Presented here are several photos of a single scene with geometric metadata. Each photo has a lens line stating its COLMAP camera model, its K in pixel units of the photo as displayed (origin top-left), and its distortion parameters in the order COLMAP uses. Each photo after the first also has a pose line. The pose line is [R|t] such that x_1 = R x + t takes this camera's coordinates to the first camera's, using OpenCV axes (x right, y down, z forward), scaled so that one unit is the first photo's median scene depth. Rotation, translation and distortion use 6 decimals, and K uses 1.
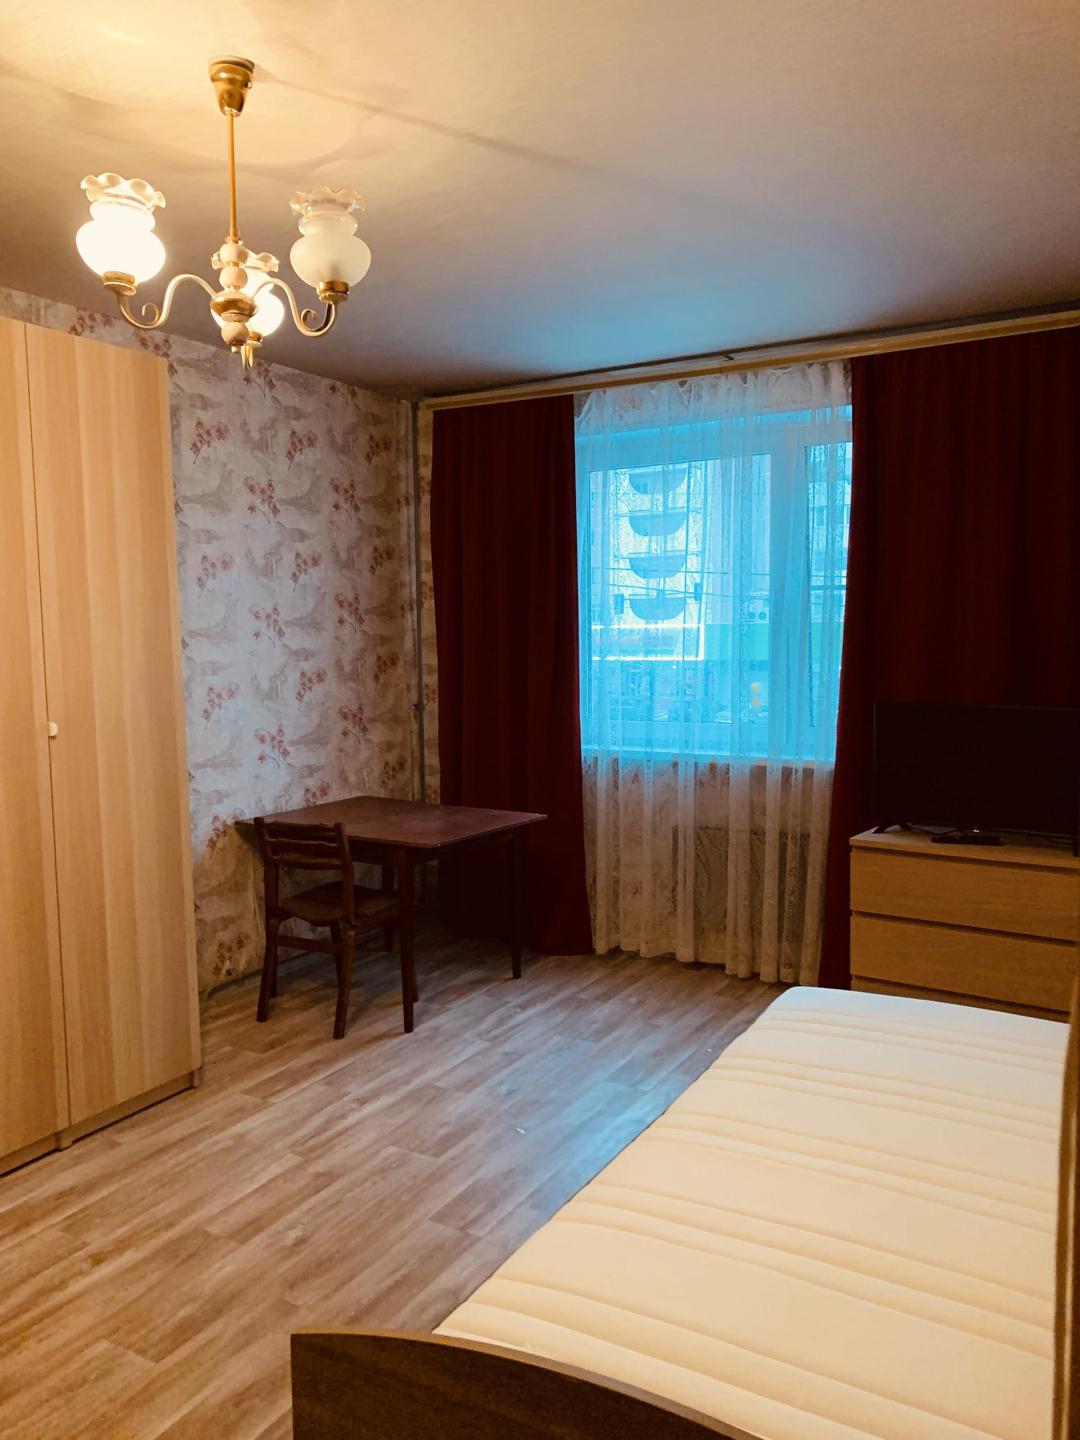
lens RADIAL K [[1091.8, 0, 540.1], [0, 1091.8, 734.0], [0, 0, 1]] dist [0.043459, -0.054155]
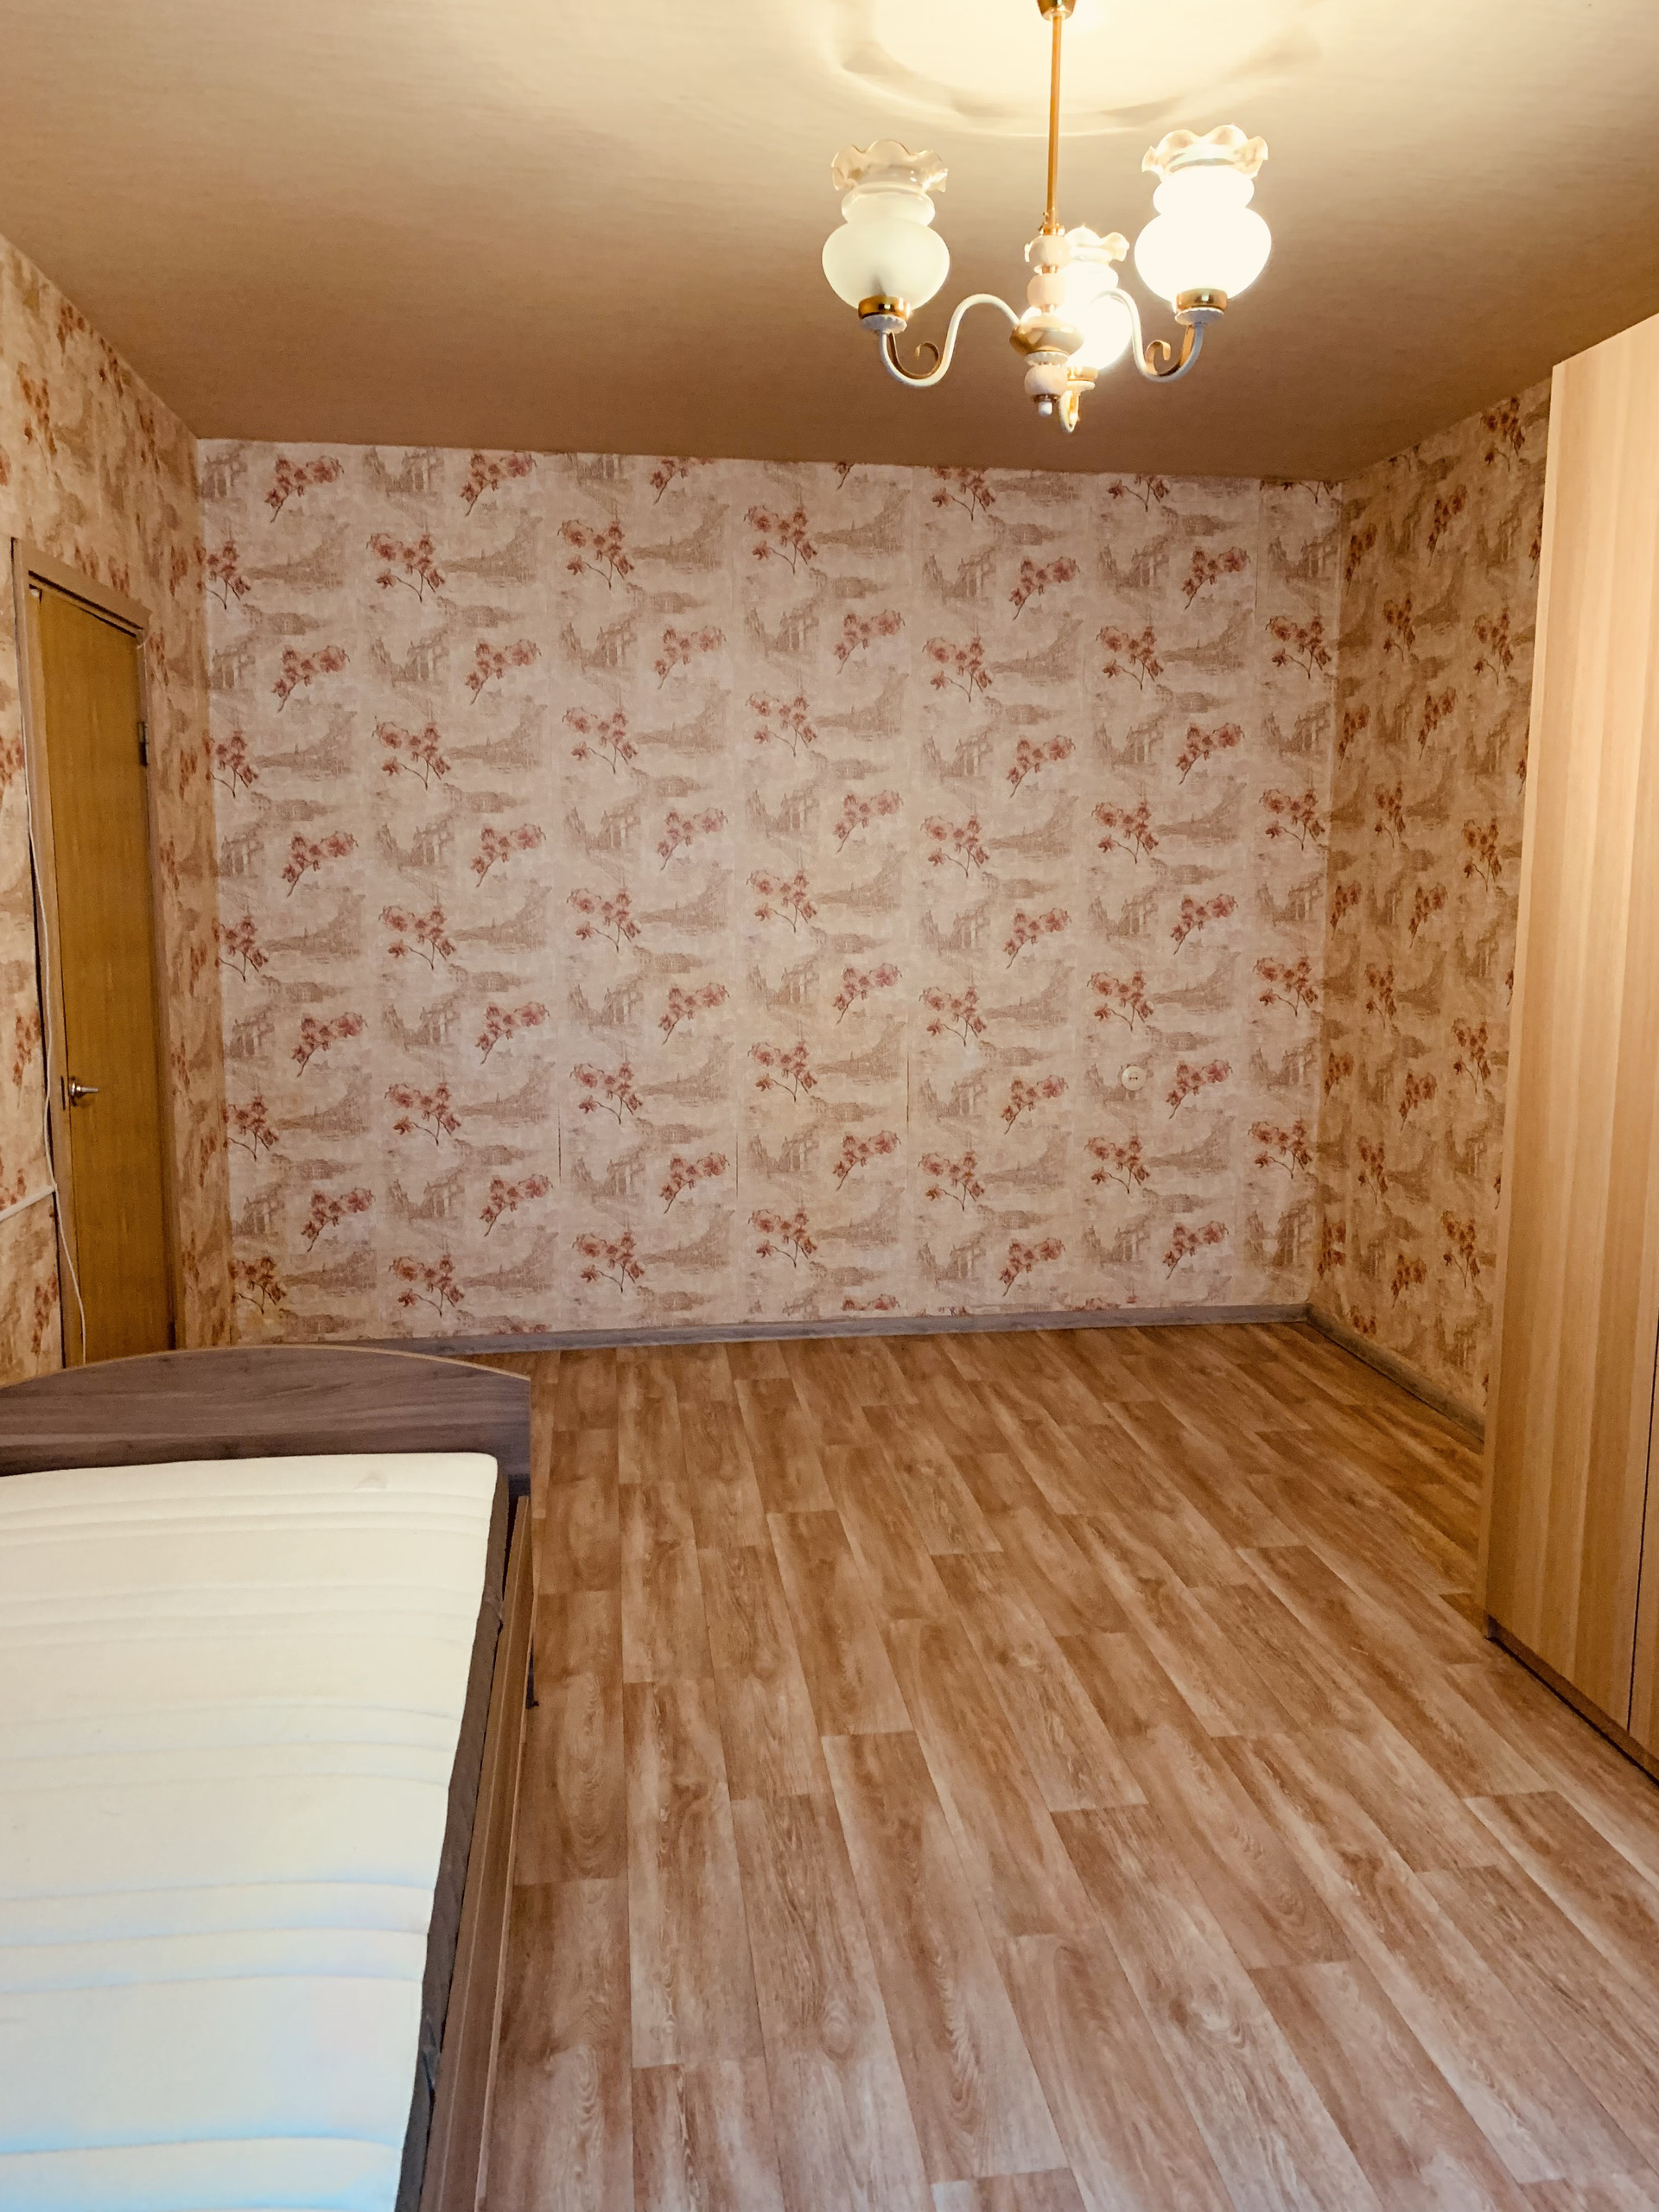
lens RADIAL K [[1677.1, 0, 820.2], [0, 1677.1, 1101.9], [0, 0, 1]] dist [0.043459, -0.054155]
pose [[-0.794680, 0.096730, -0.599272, 0.330907], [-0.052639, 0.972522, 0.226780, -0.104913], [0.604742, 0.211762, -0.767753, 1.047936]]
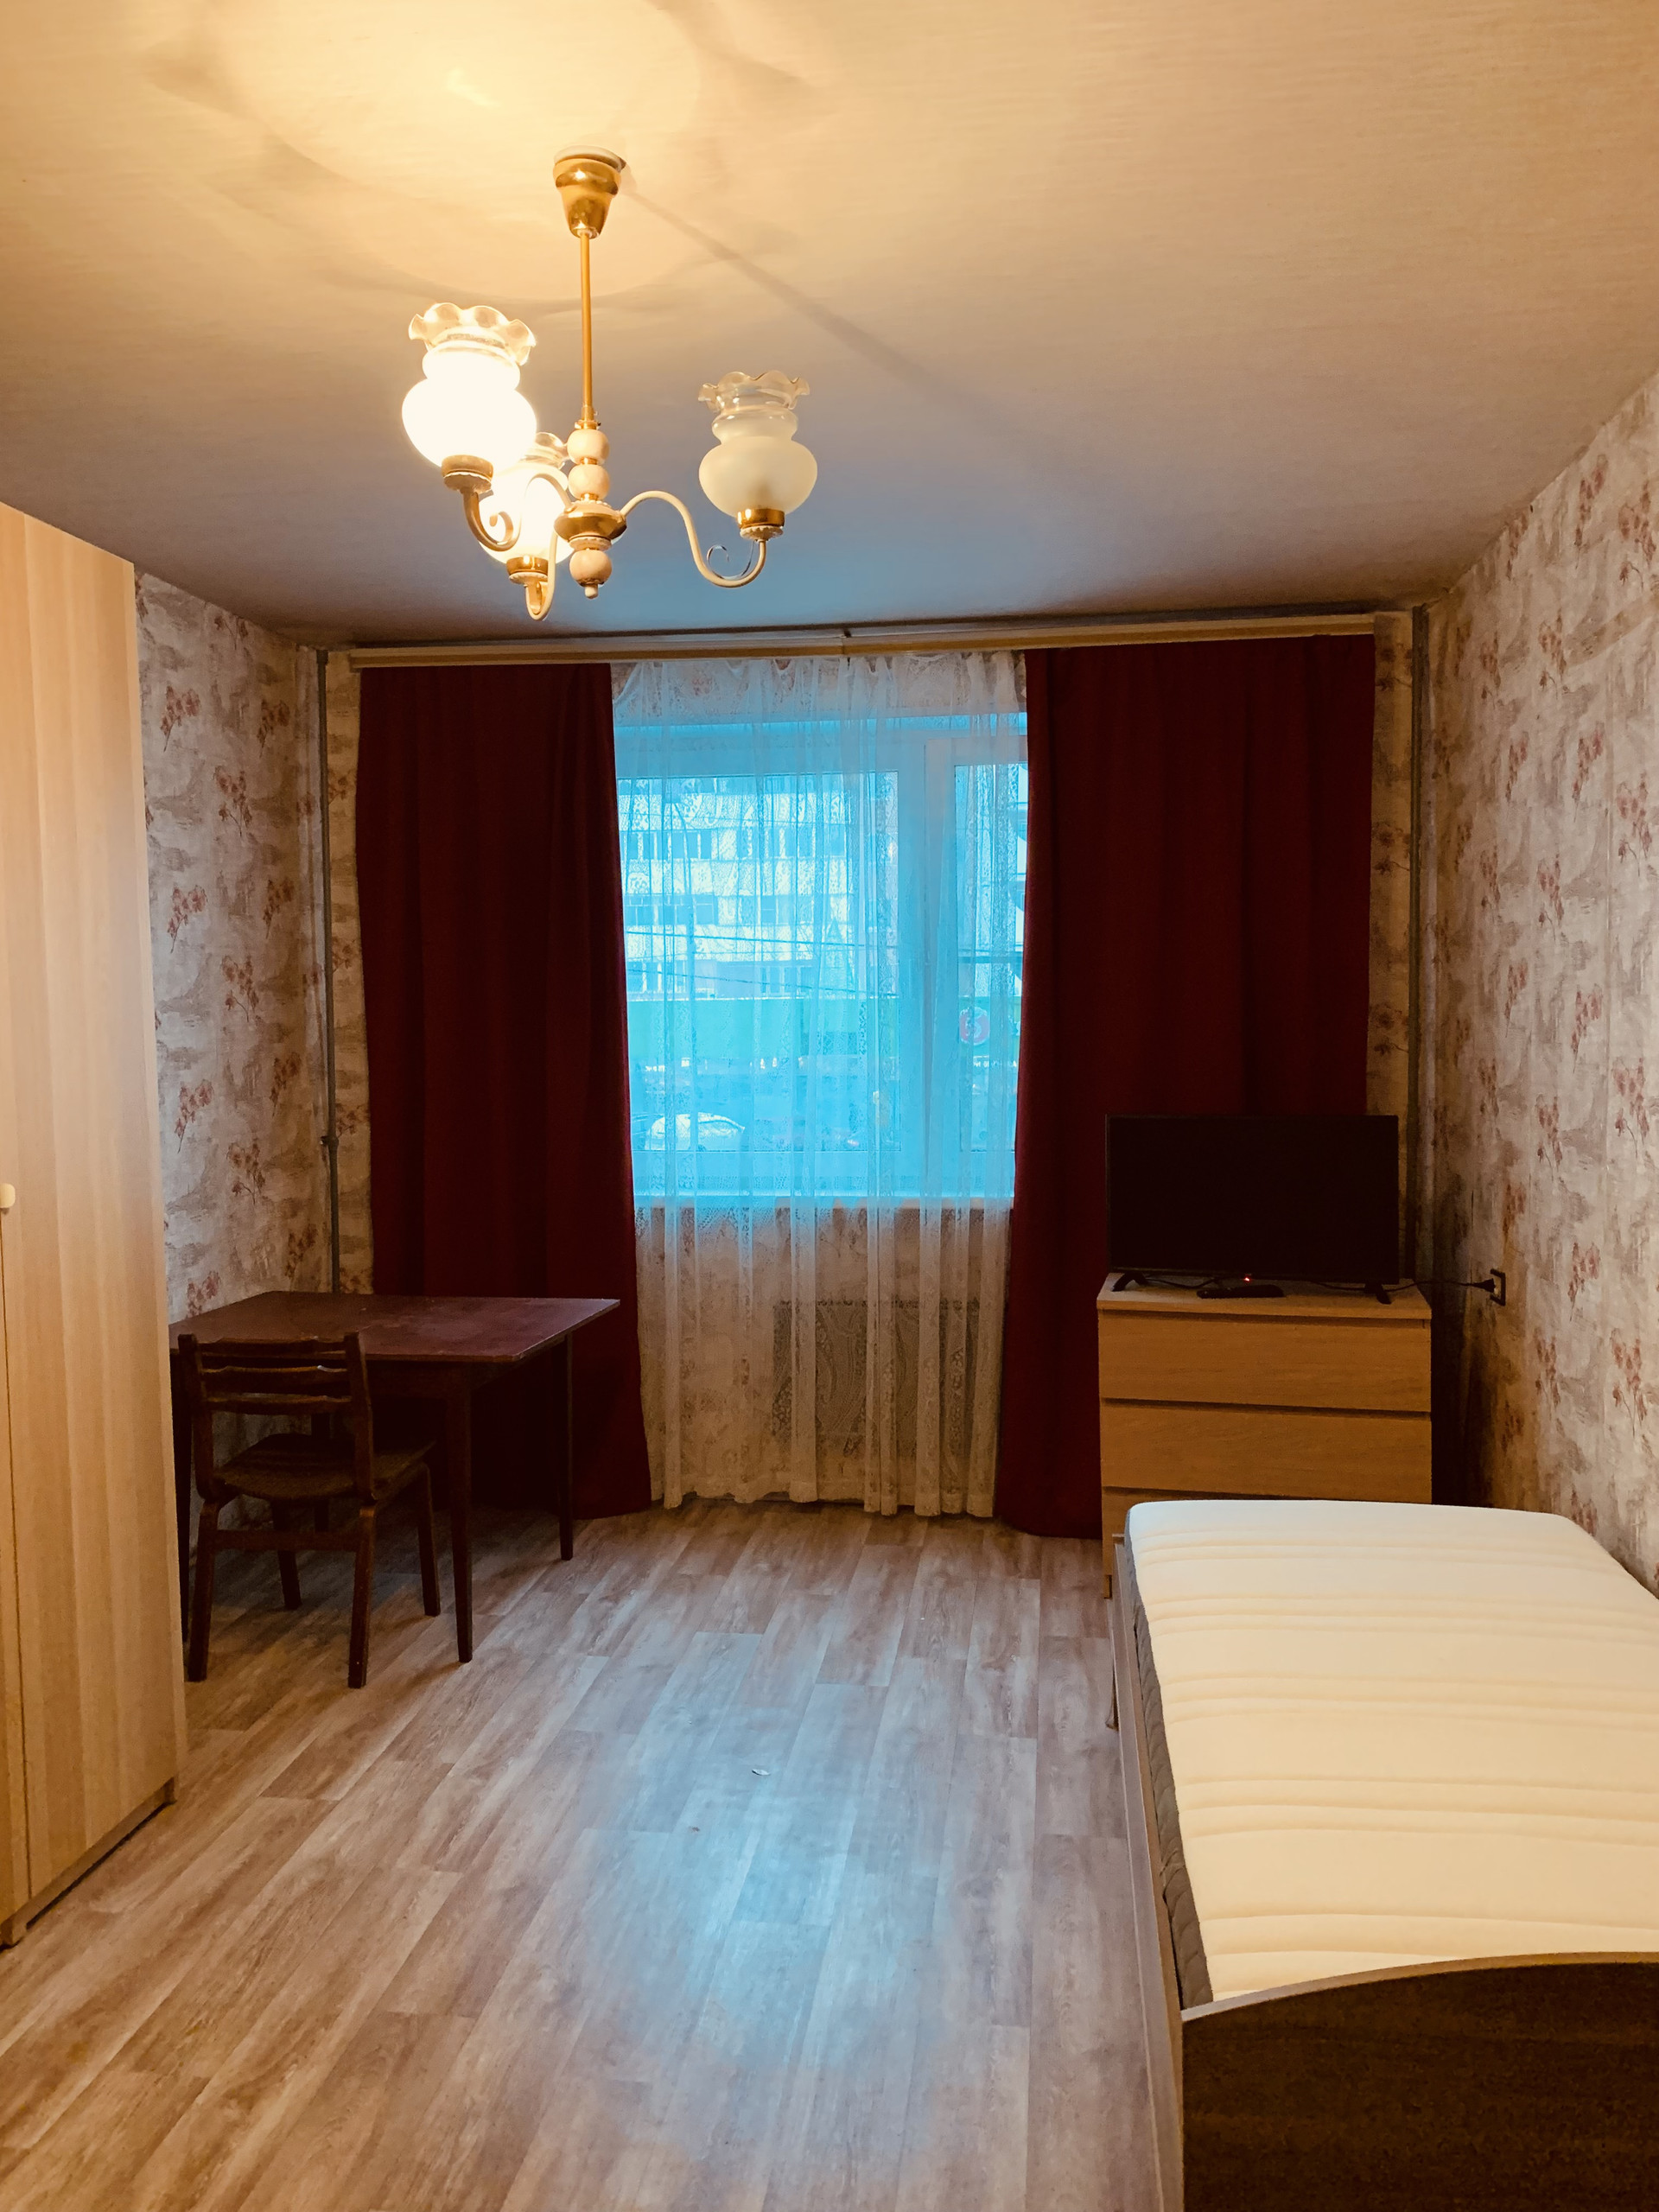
lens RADIAL K [[1677.1, 0, 836.3], [0, 1677.1, 1109.7], [0, 0, 1]] dist [0.043459, -0.054155]
pose [[0.921791, -0.022271, 0.387047, -0.263884], [0.036851, 0.998862, -0.030290, -0.003957], [-0.385932, 0.042184, 0.921562, 0.018901]]
